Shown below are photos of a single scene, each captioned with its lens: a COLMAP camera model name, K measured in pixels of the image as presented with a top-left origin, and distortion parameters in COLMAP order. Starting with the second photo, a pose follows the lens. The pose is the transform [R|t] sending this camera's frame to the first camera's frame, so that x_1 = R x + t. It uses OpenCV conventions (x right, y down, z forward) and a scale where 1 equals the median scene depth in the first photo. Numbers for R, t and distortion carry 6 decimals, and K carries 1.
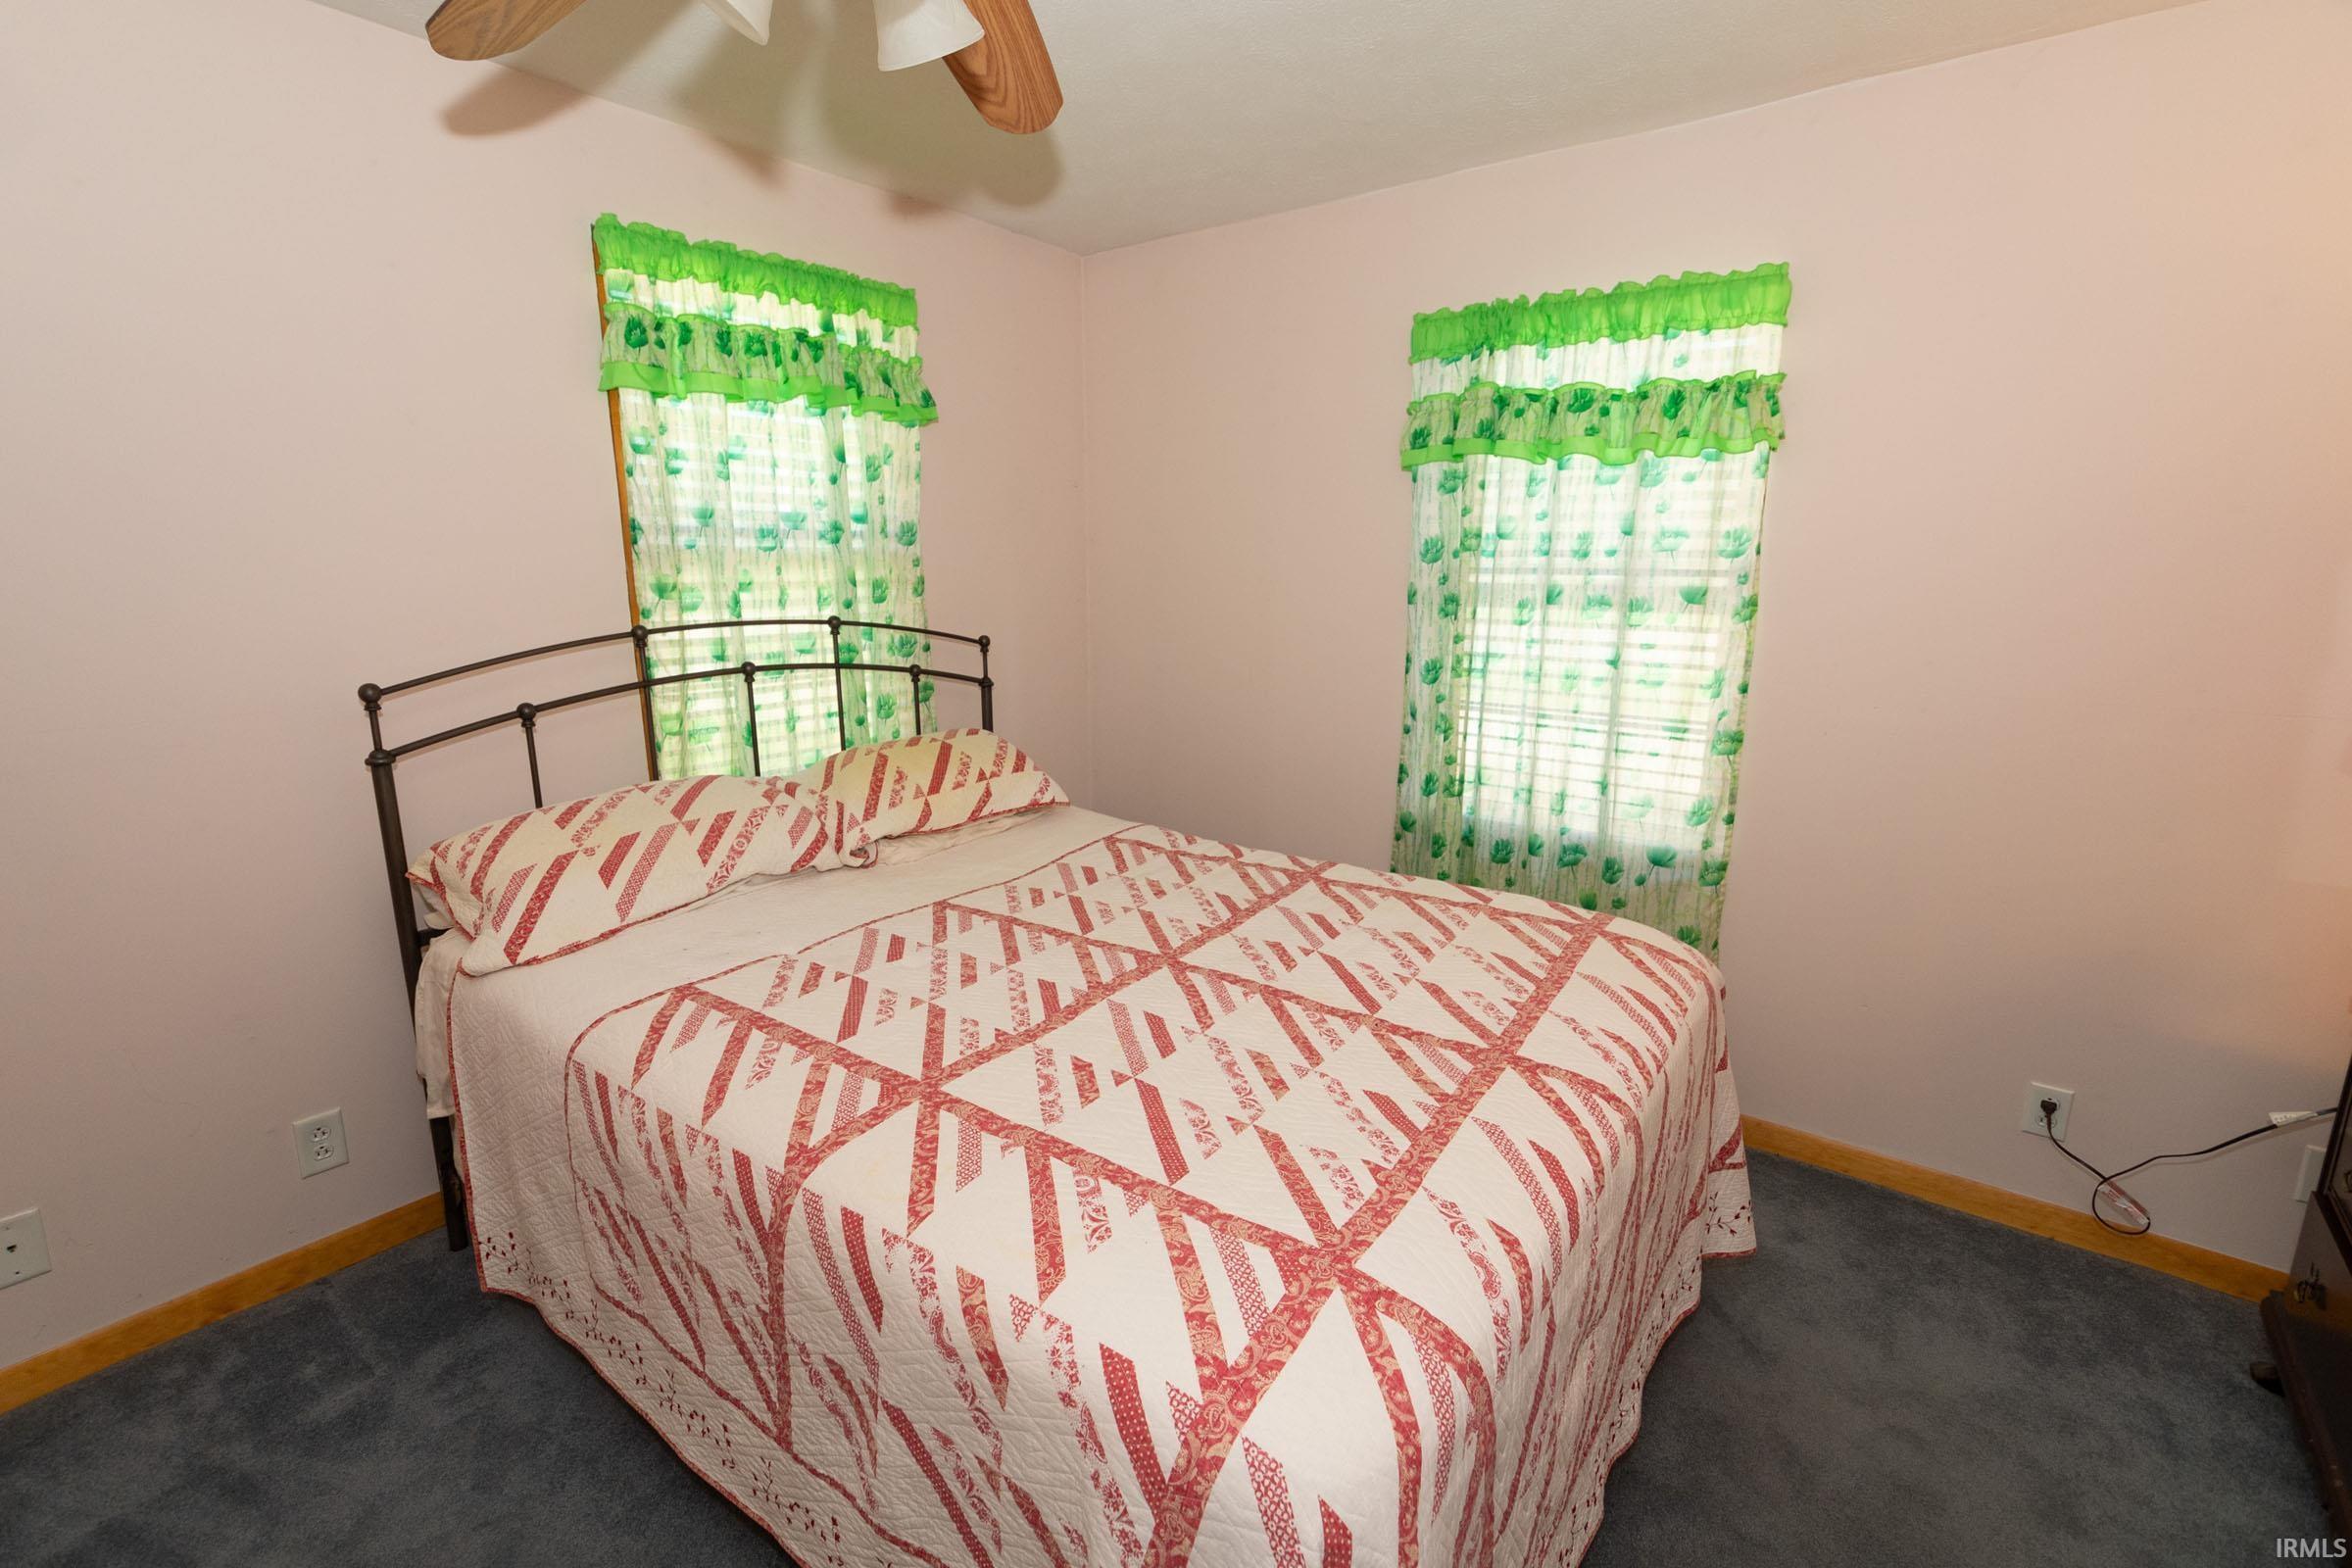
lens RADIAL K [[1048.6, 0, 1154.6], [0, 1048.6, 775.2], [0, 0, 1]] dist [0.001017, -0.000131]
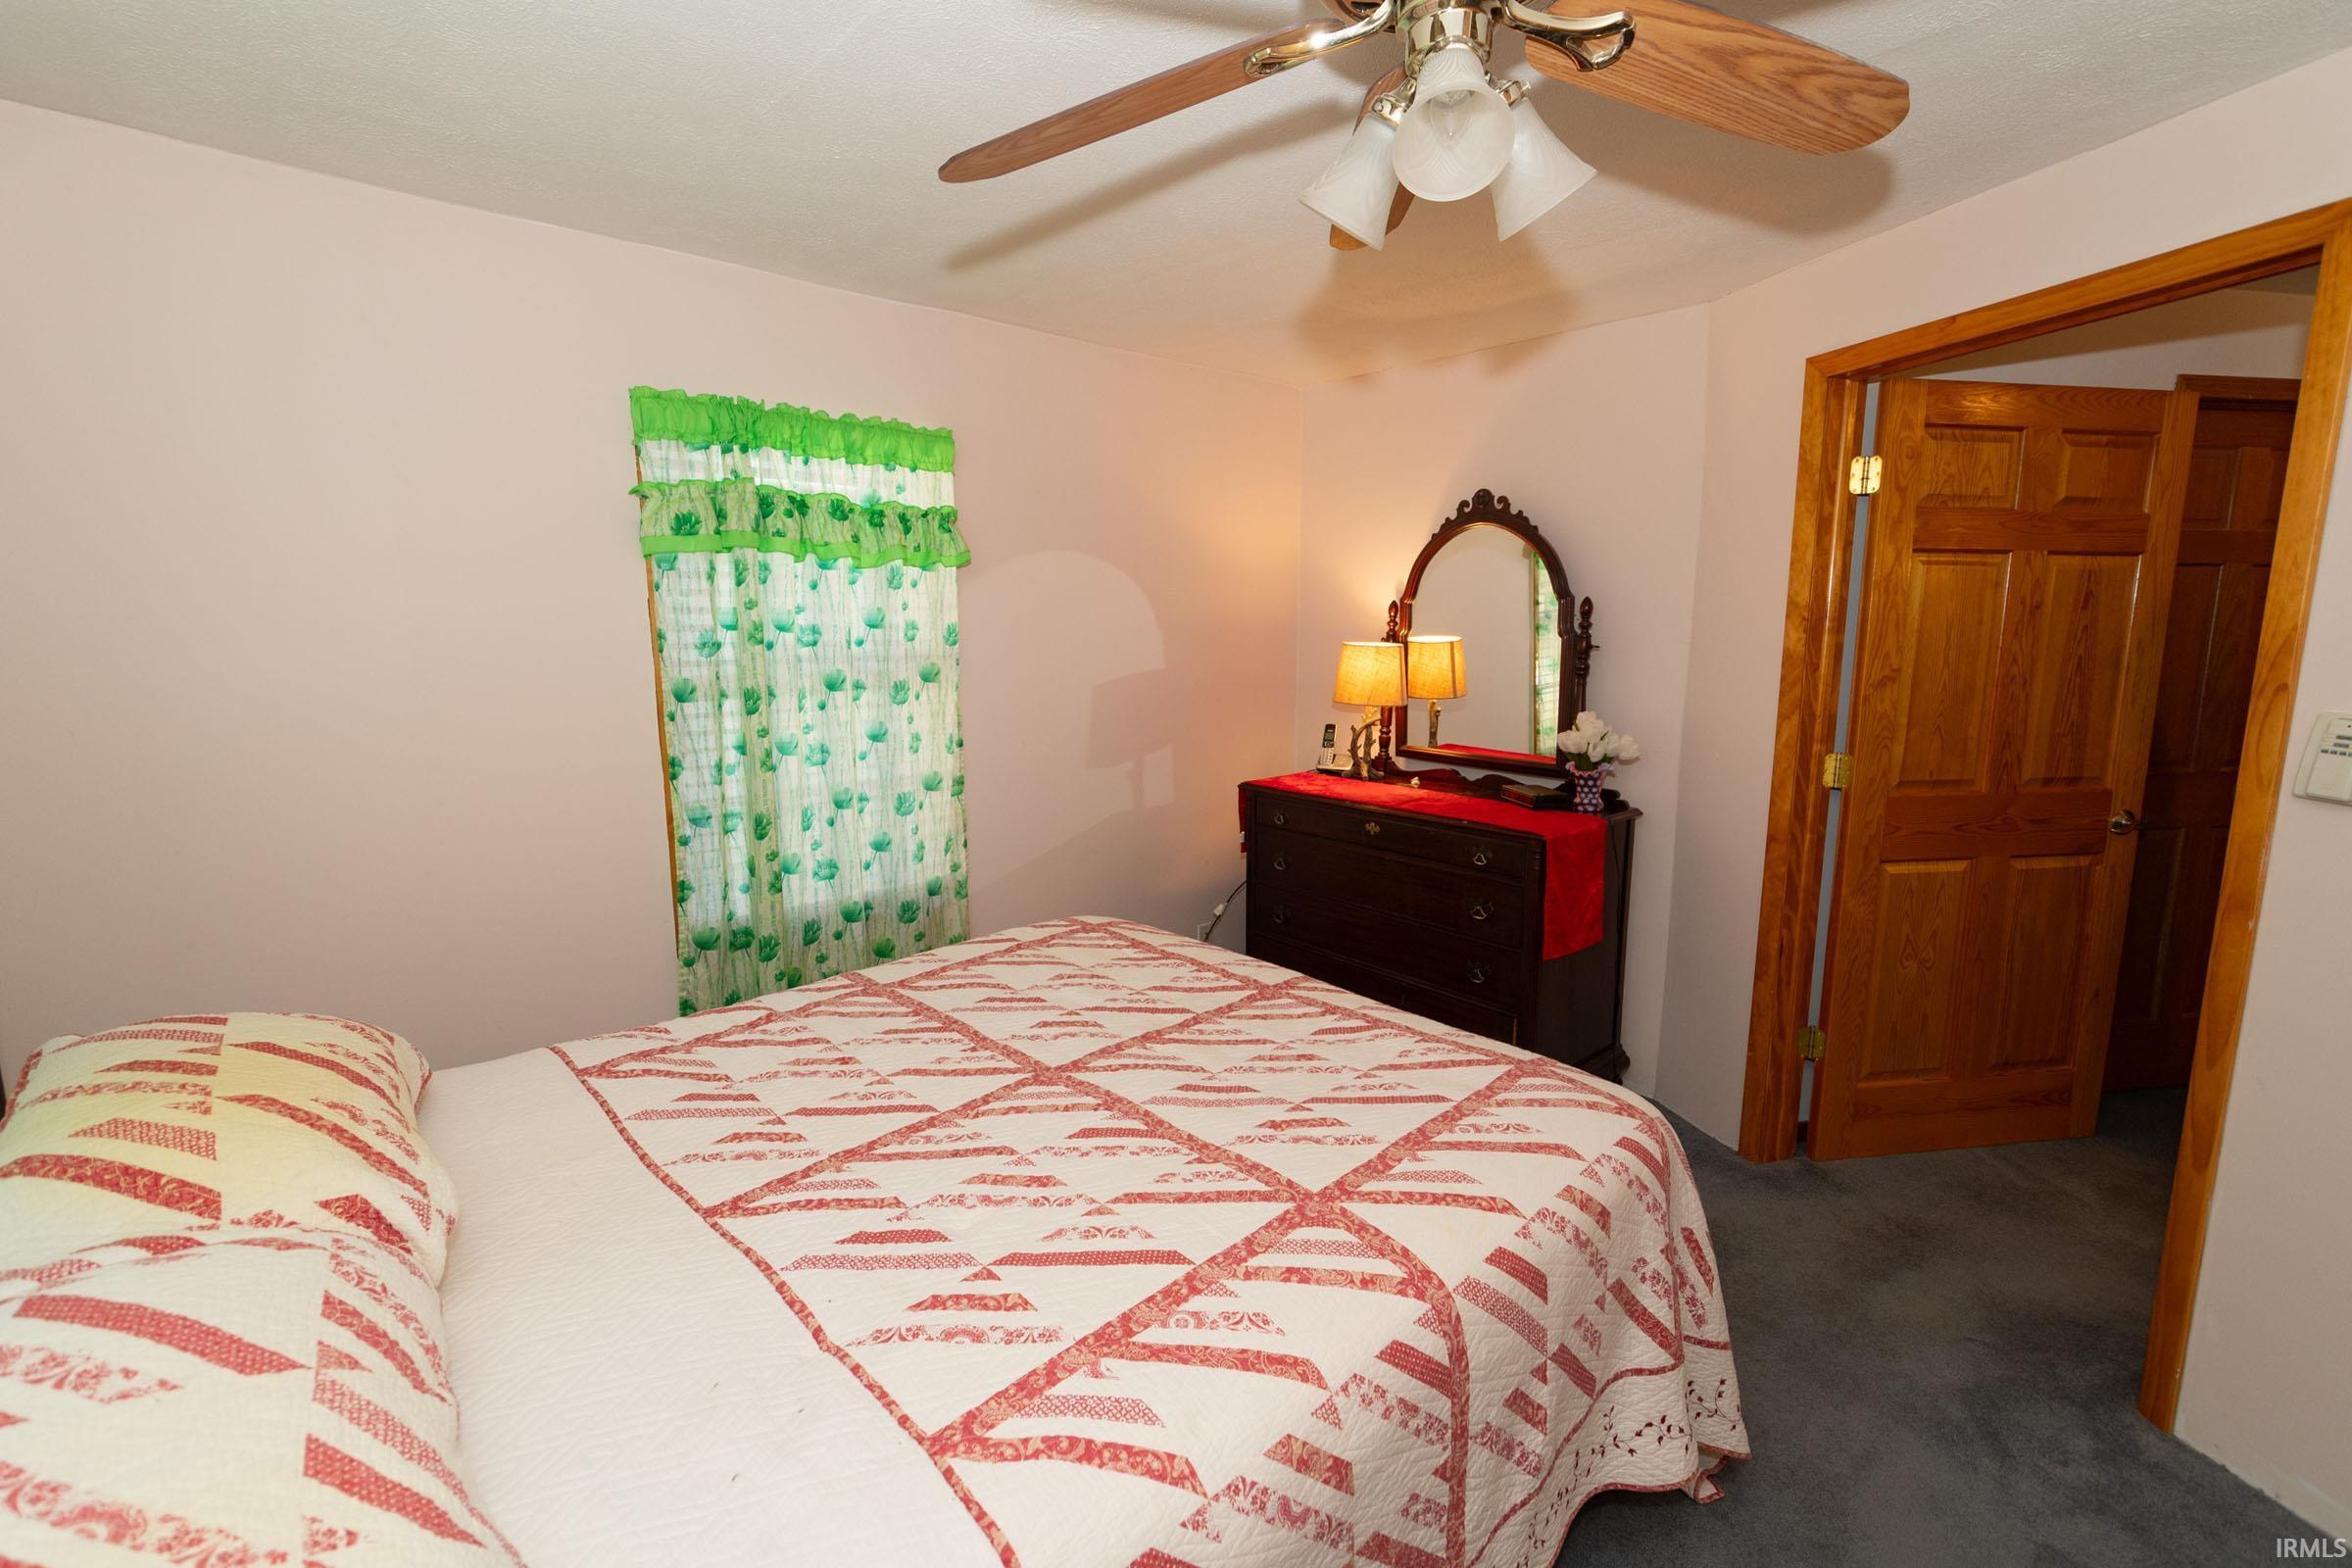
lens RADIAL K [[1048.6, 0, 1154.6], [0, 1048.6, 775.2], [0, 0, 1]] dist [0.001017, -0.000131]
pose [[0.169698, -0.148903, 0.974182, -0.732565], [0.212354, 0.970822, 0.111398, -0.148712], [-0.962345, 0.187968, 0.196367, 0.557137]]
